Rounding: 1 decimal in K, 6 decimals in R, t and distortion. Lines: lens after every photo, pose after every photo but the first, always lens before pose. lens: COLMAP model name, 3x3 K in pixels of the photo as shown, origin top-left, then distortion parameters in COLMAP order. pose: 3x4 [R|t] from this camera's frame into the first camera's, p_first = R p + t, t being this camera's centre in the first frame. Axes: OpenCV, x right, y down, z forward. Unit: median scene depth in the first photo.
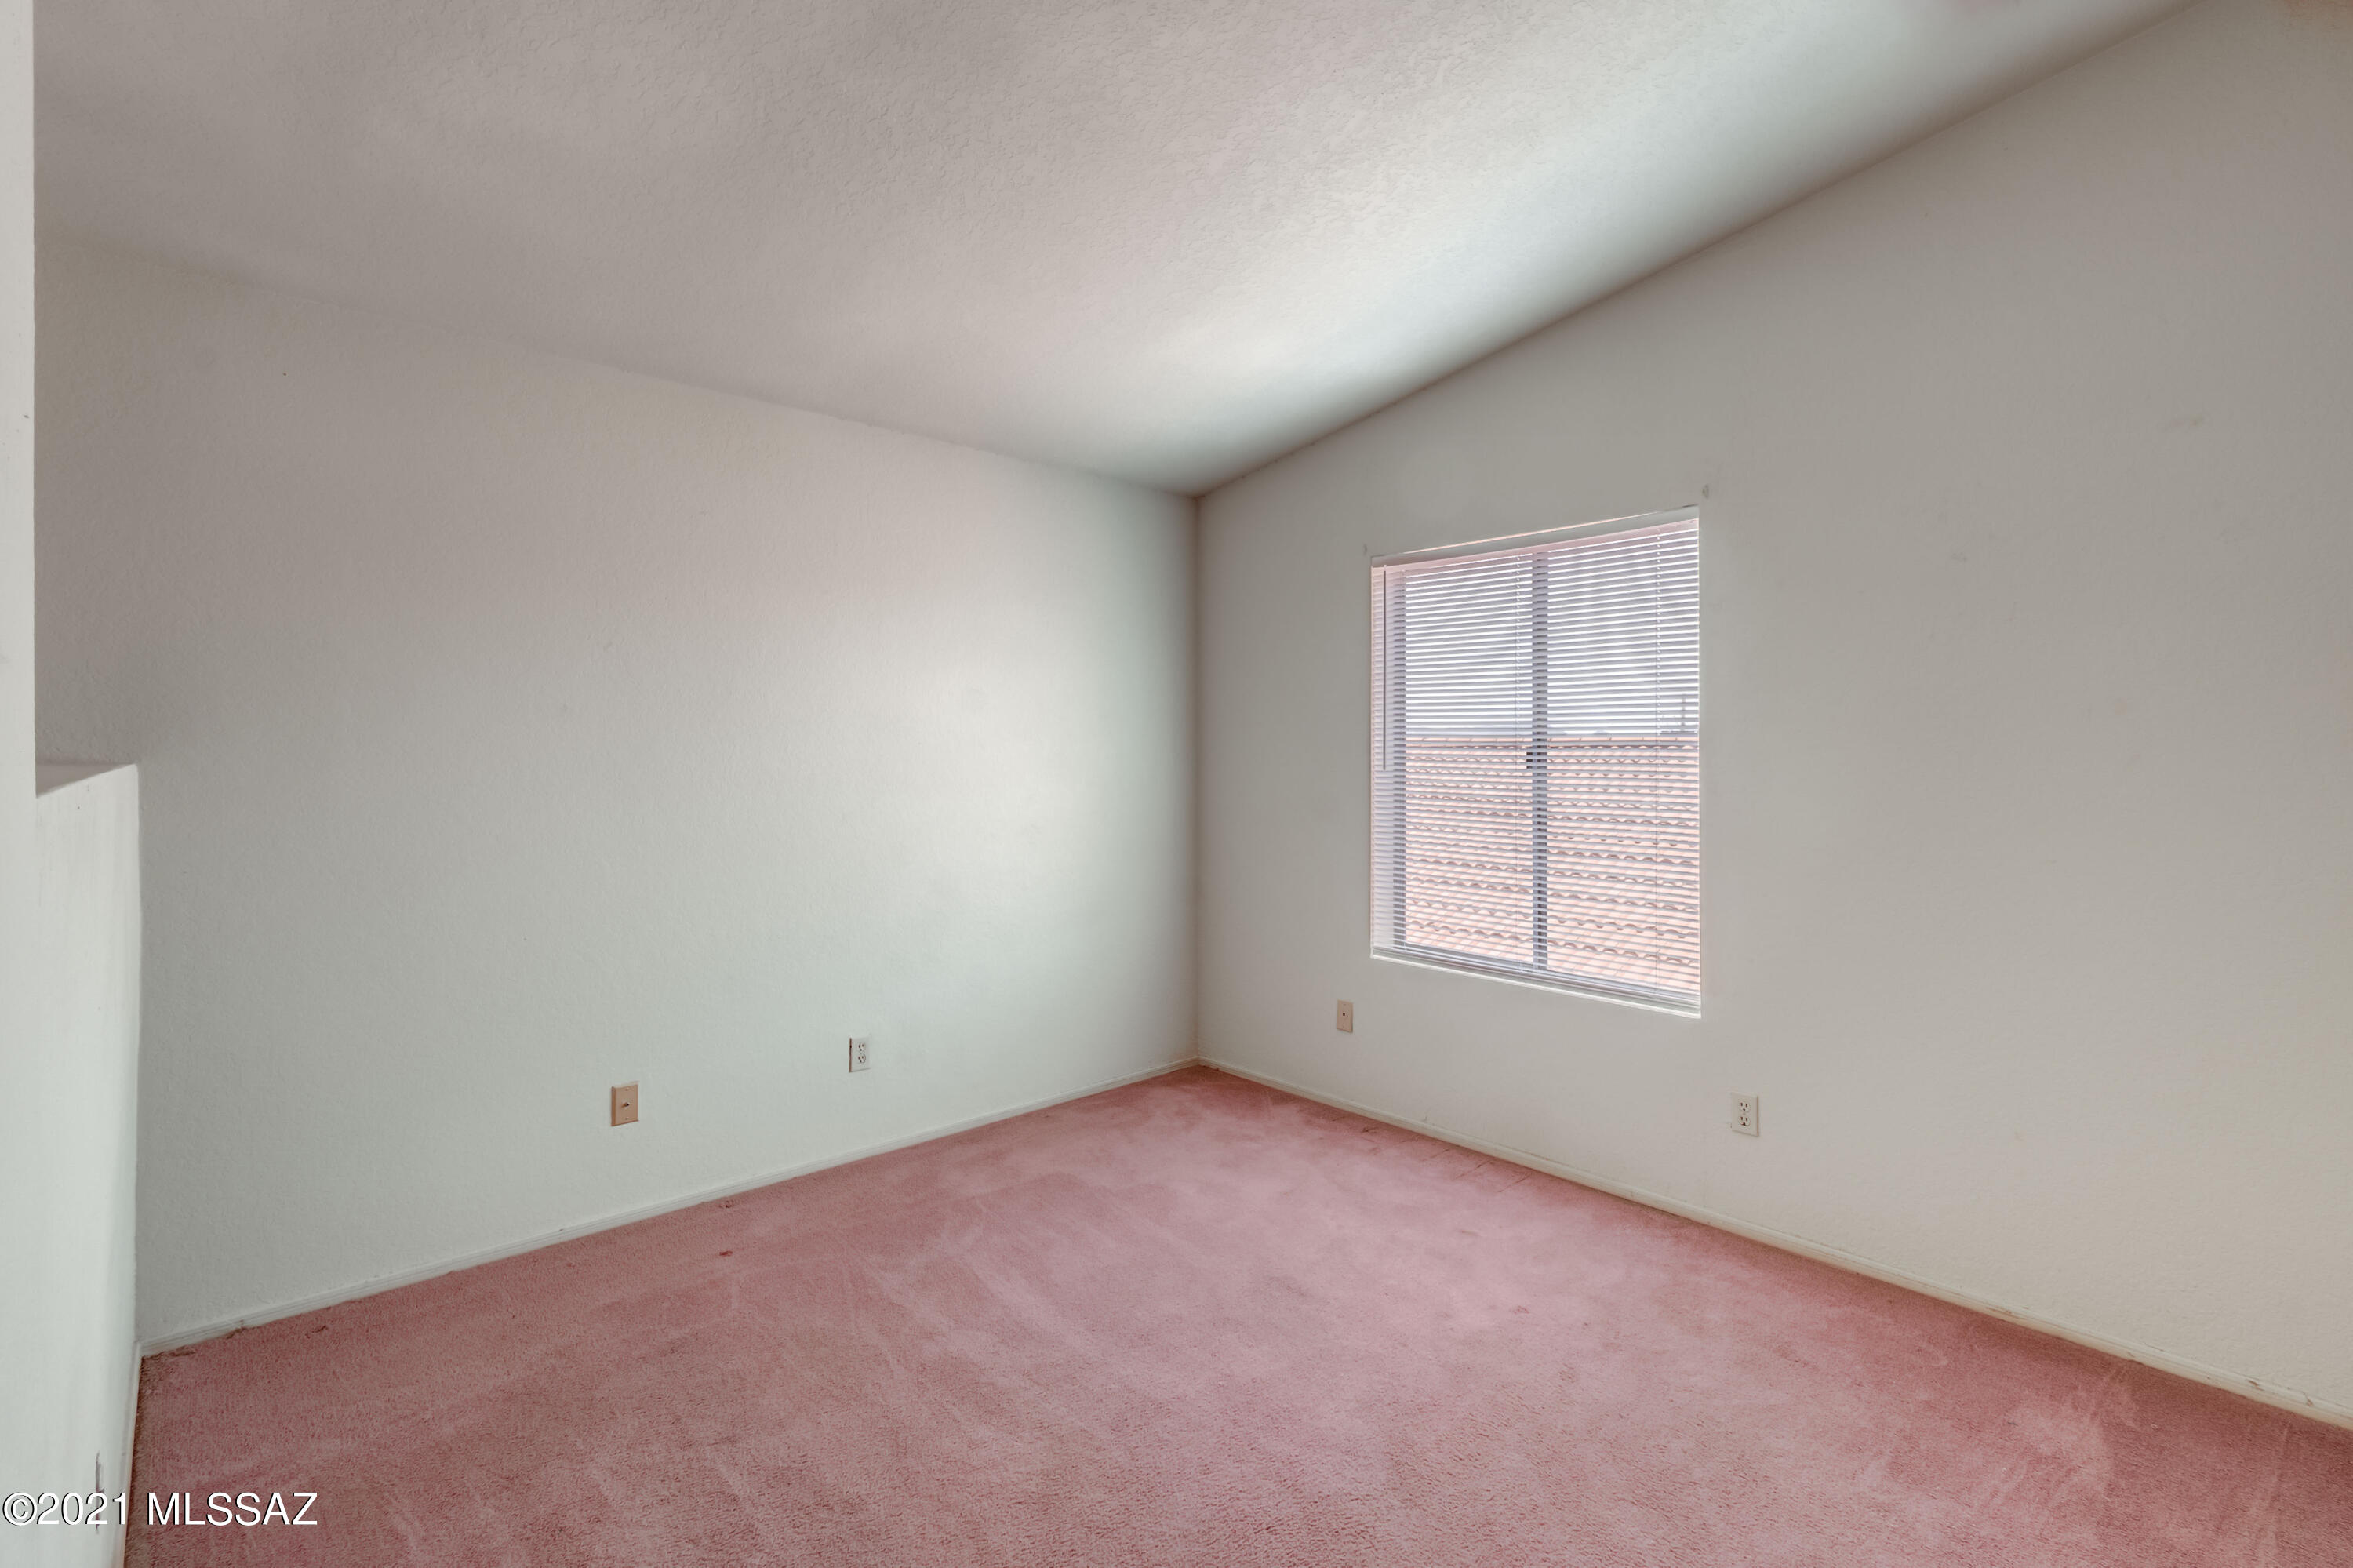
lens RADIAL K [[1054.0, 0, 1193.6], [0, 1054.0, 777.2], [0, 0, 1]] dist [0.003874, -0.001193]
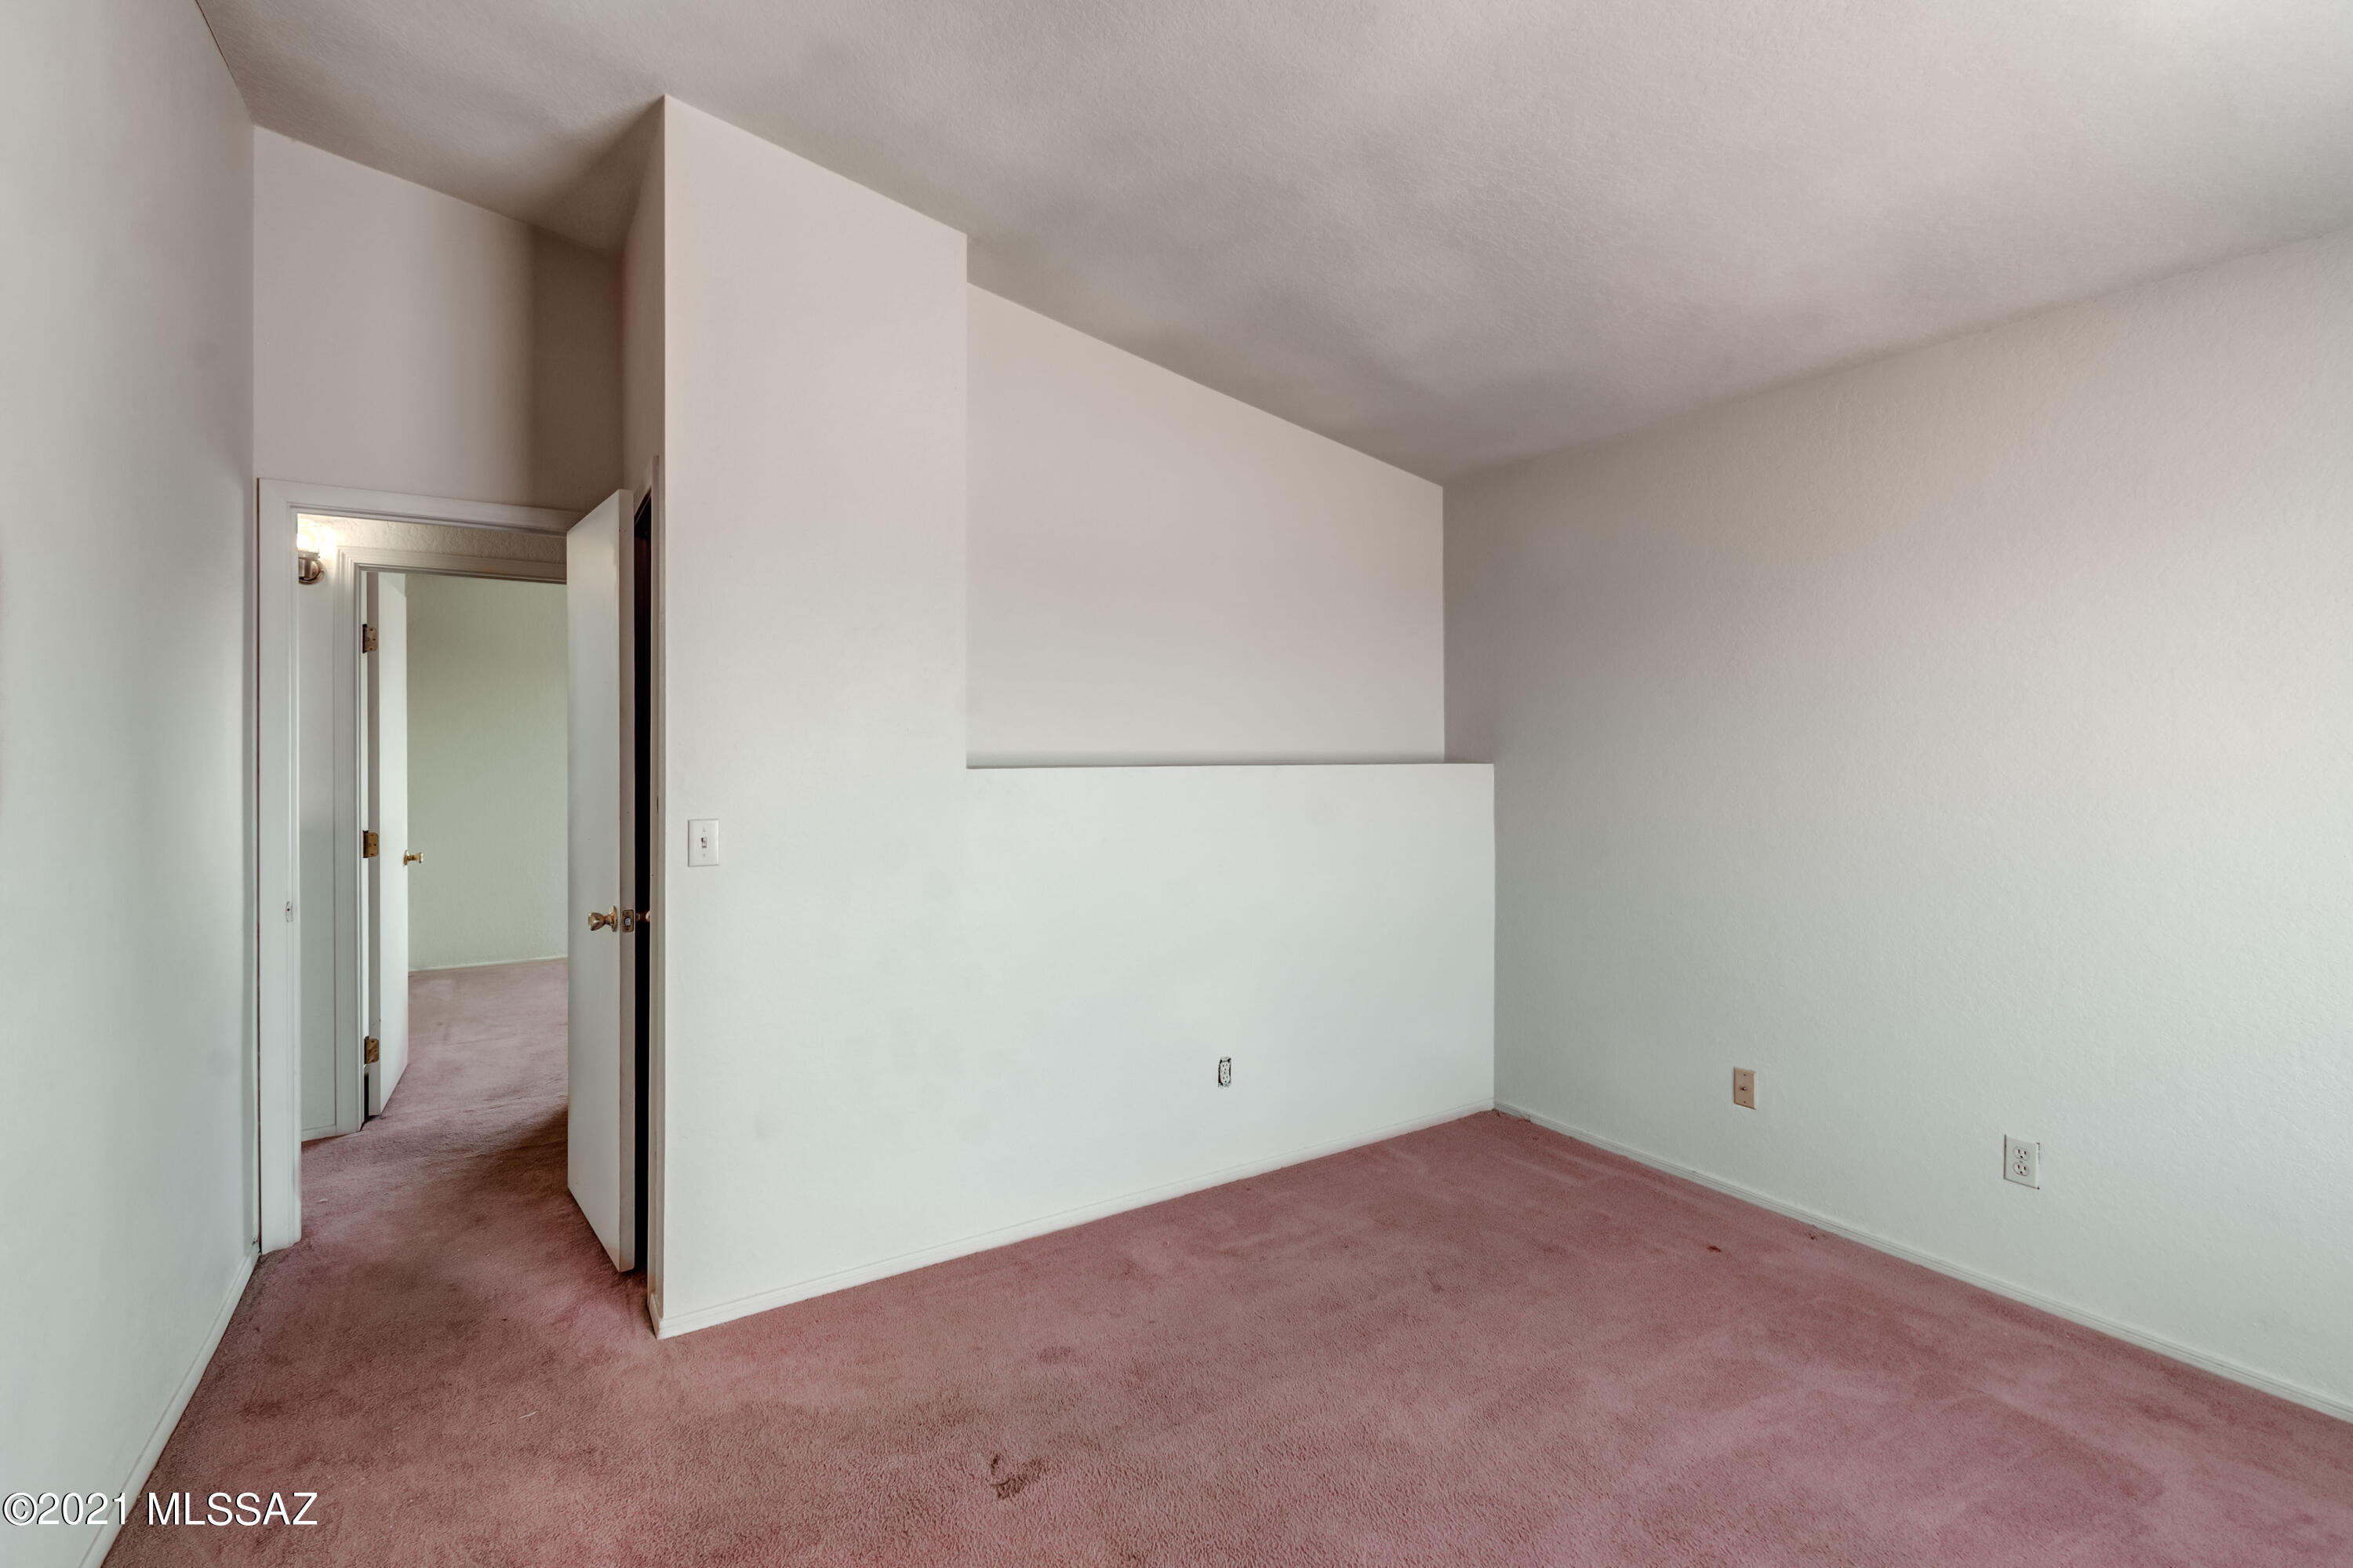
lens RADIAL K [[1054.0, 0, 1189.7], [0, 1054.0, 764.2], [0, 0, 1]] dist [0.003874, -0.001193]
pose [[-0.178982, 0.009449, -0.983807, 0.564095], [-0.026504, 0.999545, 0.014422, -0.016687], [0.983495, 0.028656, -0.178650, 0.583755]]
